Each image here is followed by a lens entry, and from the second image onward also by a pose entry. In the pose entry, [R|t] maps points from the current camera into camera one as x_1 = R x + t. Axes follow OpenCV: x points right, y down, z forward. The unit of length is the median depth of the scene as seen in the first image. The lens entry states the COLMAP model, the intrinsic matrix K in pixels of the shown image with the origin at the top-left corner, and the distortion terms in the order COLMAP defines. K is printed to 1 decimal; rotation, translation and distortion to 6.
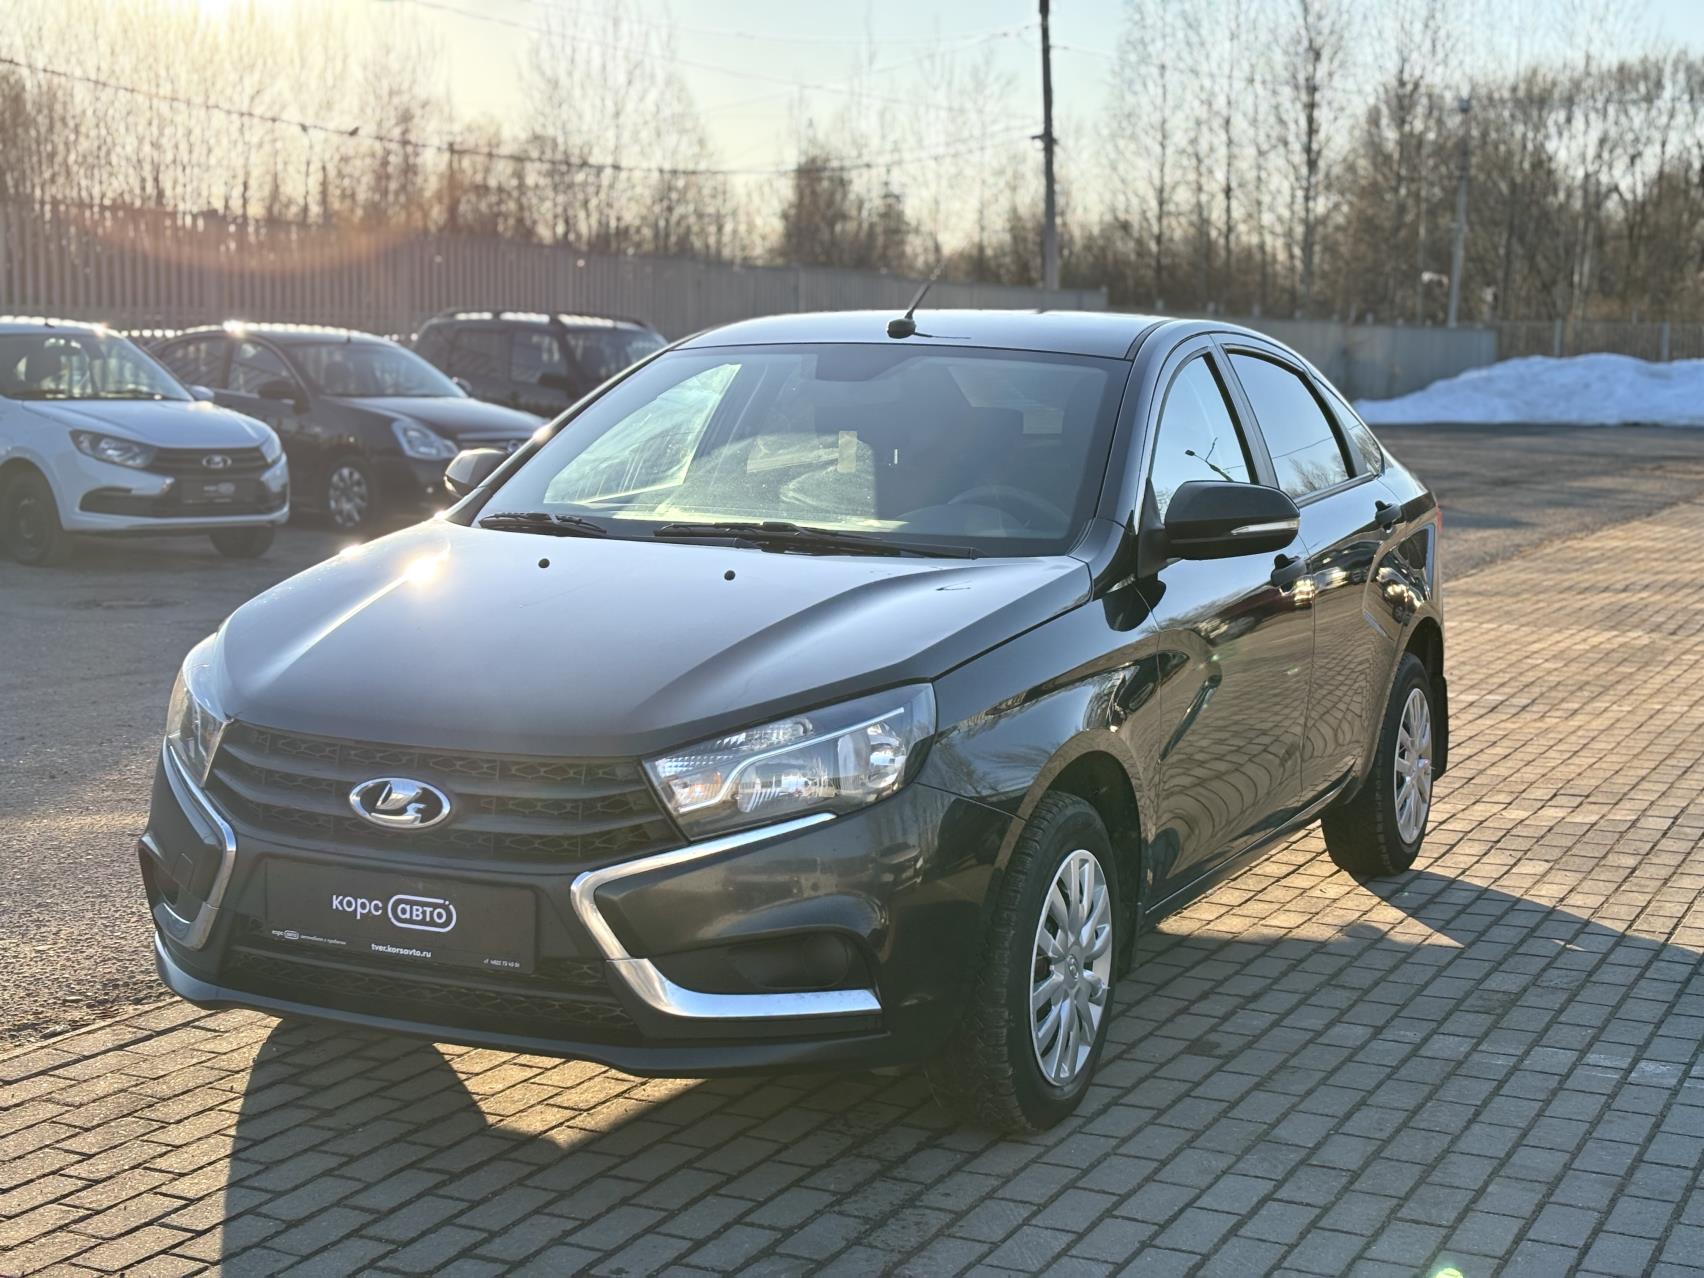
lens RADIAL K [[2527.3, 0, 905.9], [0, 2527.3, 630.1], [0, 0, 1]] dist [0.054134, 0.000000]
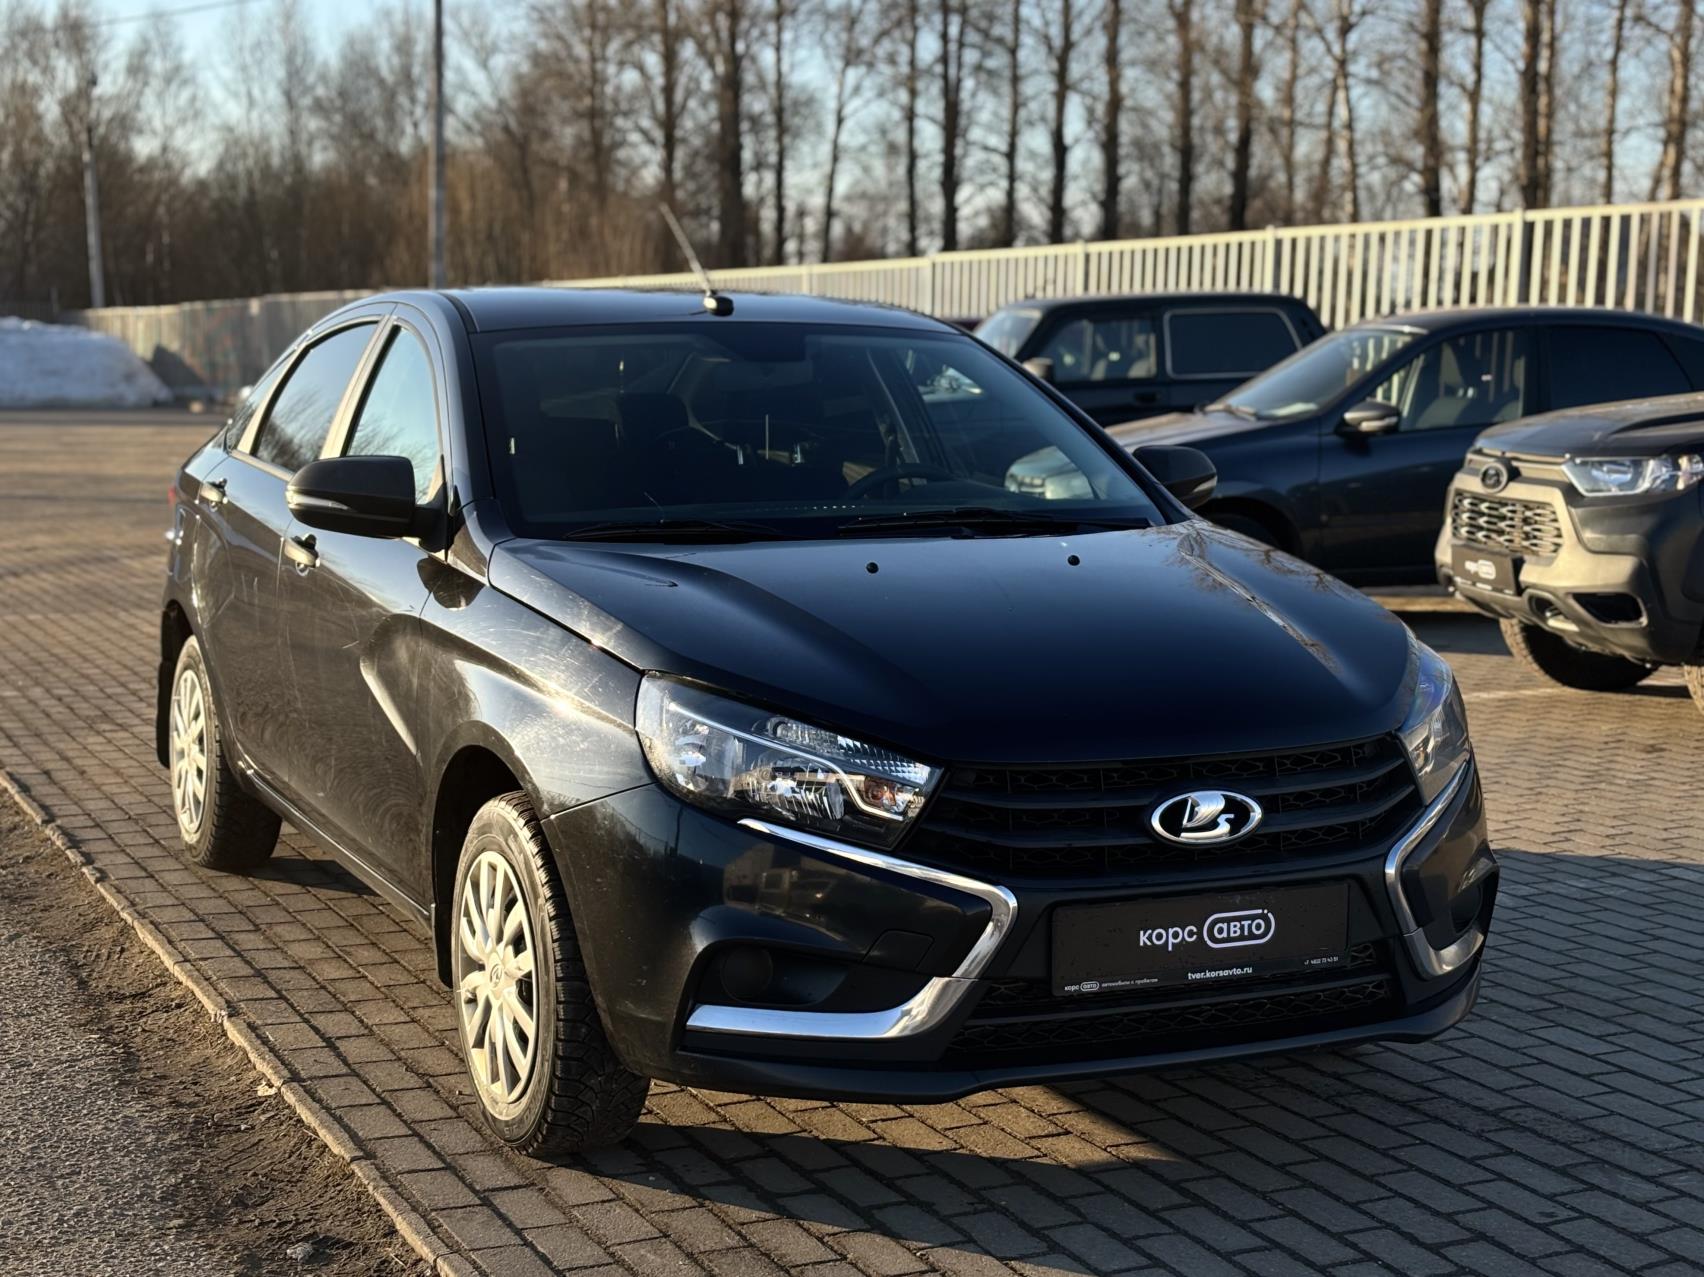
lens RADIAL K [[2527.3, 0, 848.7], [0, 2527.3, 642.5], [0, 0, 1]] dist [0.054134, 0.000000]
pose [[0.651035, -0.102093, 0.752150, -0.957911], [0.090477, 0.994286, 0.056645, -0.059011], [-0.753636, 0.031174, 0.656553, 0.475176]]
